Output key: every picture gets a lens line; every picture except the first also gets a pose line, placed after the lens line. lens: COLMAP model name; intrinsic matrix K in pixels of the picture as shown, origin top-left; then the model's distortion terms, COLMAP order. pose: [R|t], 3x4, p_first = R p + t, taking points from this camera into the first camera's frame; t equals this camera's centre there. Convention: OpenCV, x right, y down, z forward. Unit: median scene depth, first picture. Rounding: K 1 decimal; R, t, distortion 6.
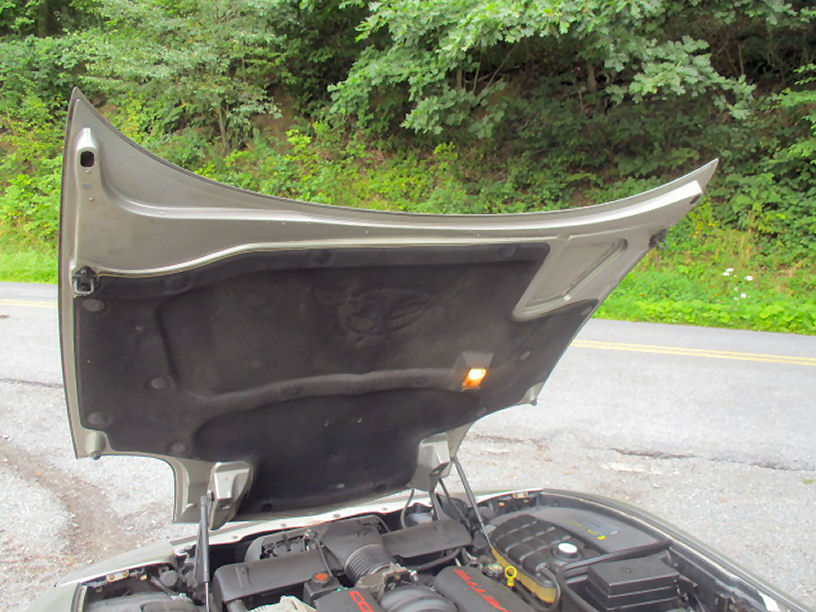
lens RADIAL K [[676.2, 0, 418.1], [0, 676.2, 297.5], [0, 0, 1]] dist [-0.031738, 0.014692]
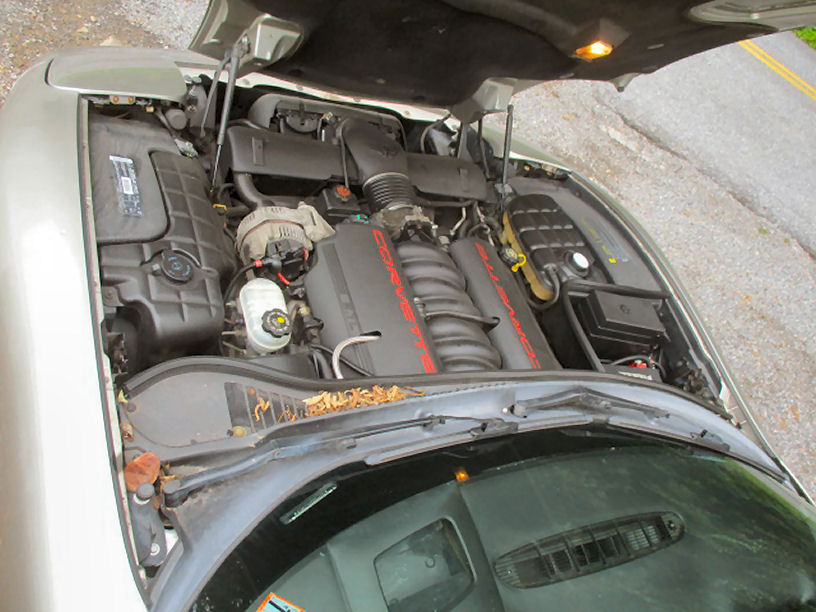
lens RADIAL K [[676.2, 0, 418.1], [0, 676.2, 297.5], [0, 0, 1]] dist [-0.031738, 0.014692]
pose [[0.901431, 0.368248, 0.227630, -0.187357], [-0.429094, 0.690213, 0.582653, -0.058531], [0.057448, -0.622896, 0.780192, 0.178917]]
